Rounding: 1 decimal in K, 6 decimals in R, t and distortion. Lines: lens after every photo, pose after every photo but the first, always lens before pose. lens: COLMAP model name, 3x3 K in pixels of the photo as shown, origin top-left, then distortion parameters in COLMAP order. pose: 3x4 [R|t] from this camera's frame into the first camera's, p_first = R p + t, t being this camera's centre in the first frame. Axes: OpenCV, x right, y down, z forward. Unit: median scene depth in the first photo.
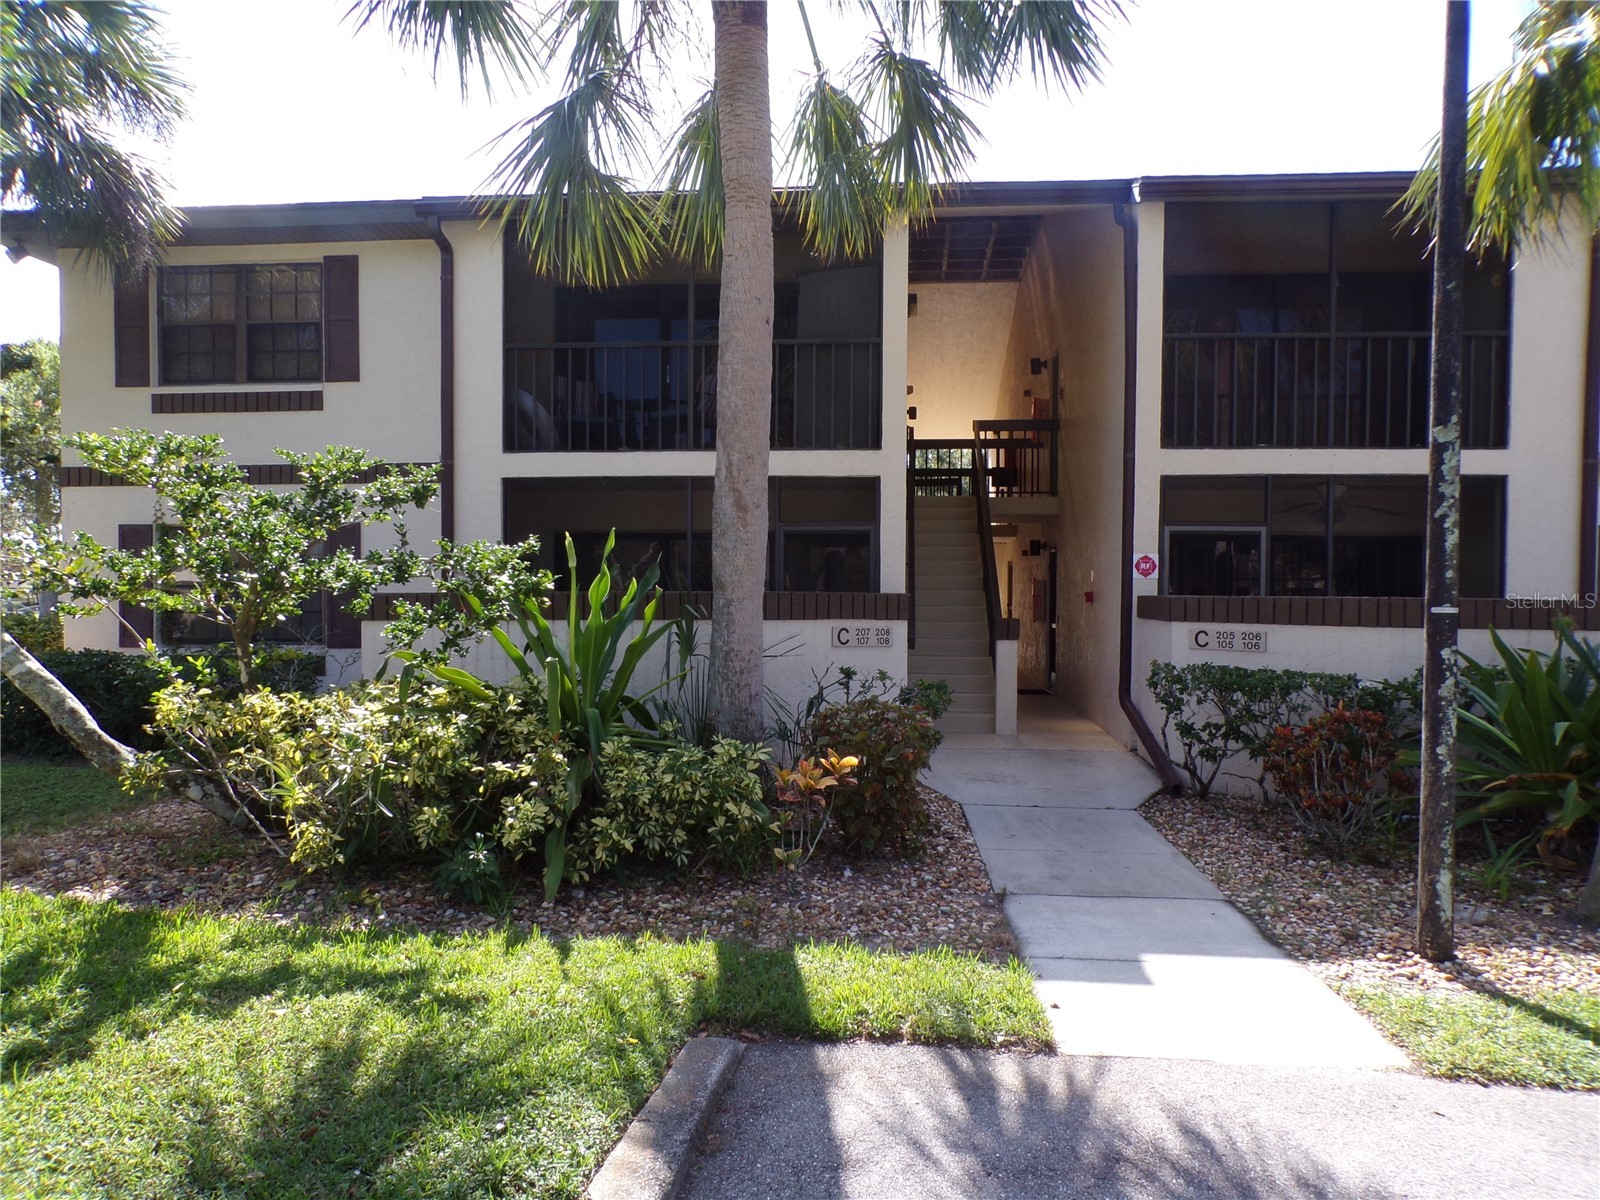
lens RADIAL K [[1090.7, 0, 800.0], [0, 1090.7, 602.3], [0, 0, 1]] dist [-0.006728, 0.013054]
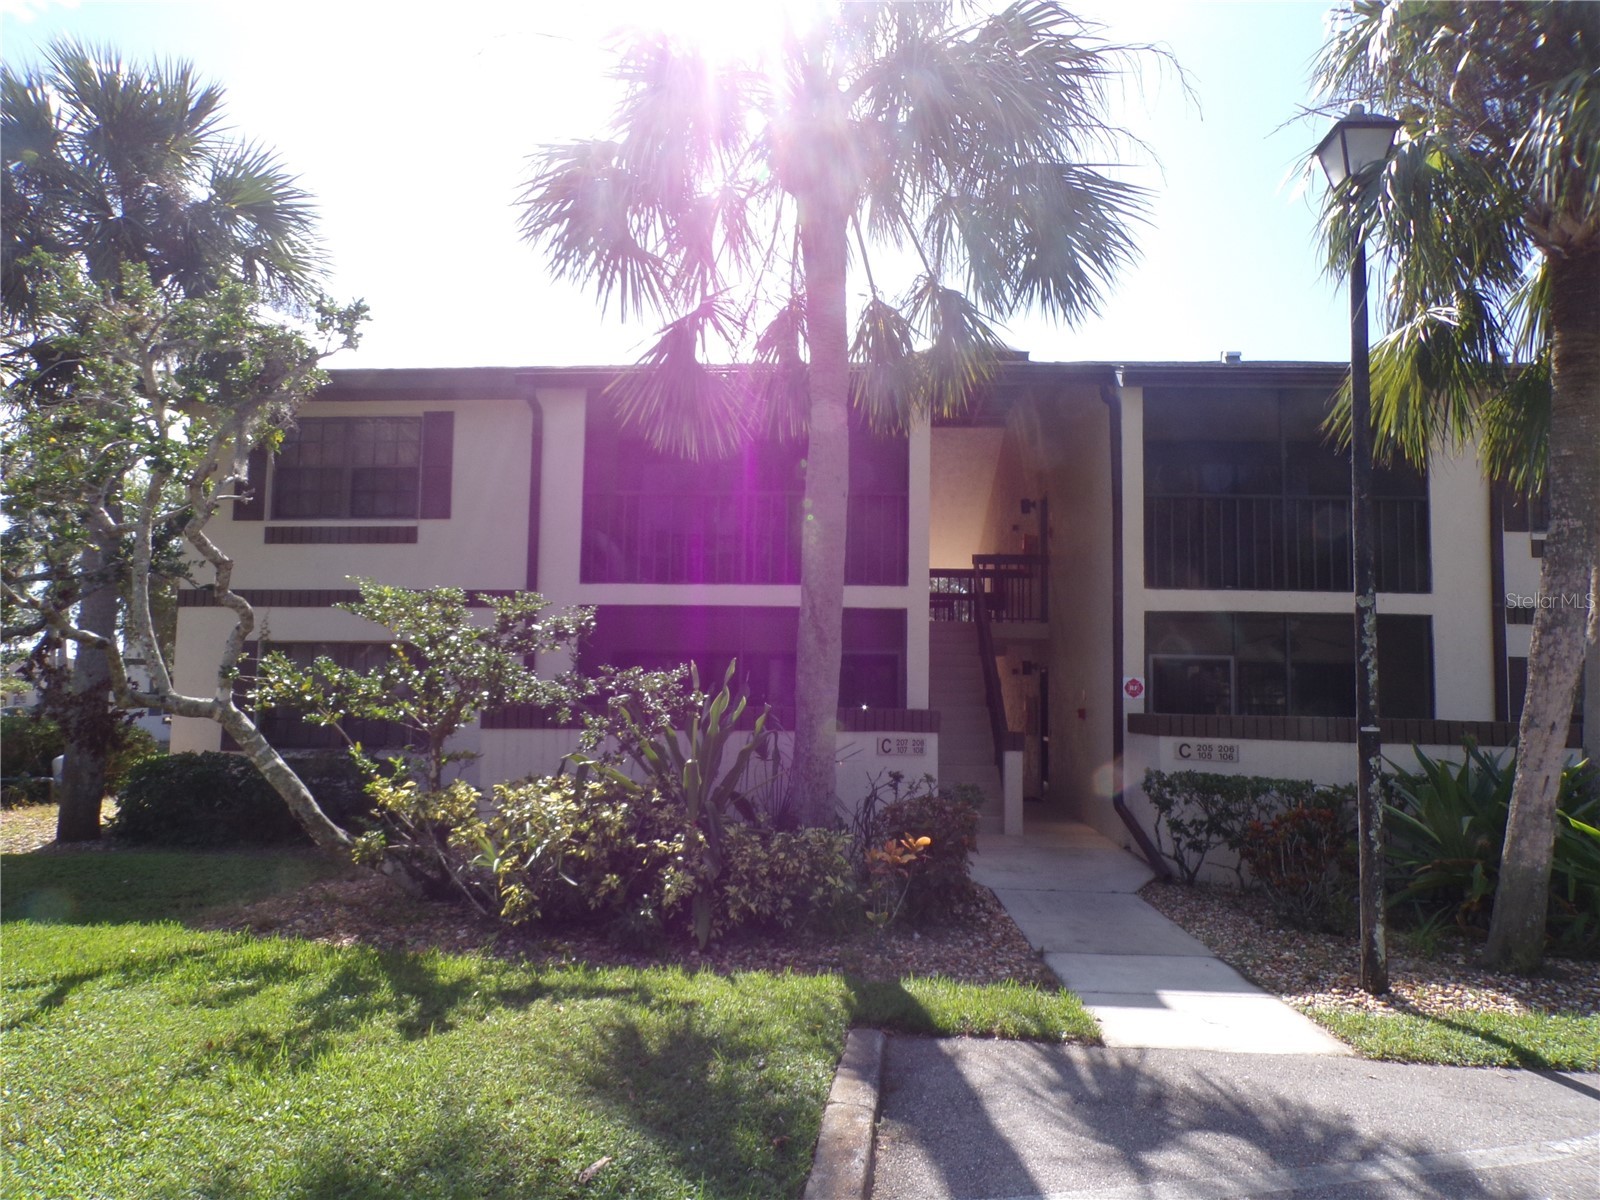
lens RADIAL K [[1090.7, 0, 798.2], [0, 1090.7, 597.9], [0, 0, 1]] dist [-0.006728, 0.013054]
pose [[0.999539, 0.013280, 0.027290, -0.131238], [-0.010334, 0.994378, -0.105387, -0.004020], [-0.028536, 0.105057, 0.994057, -0.282318]]
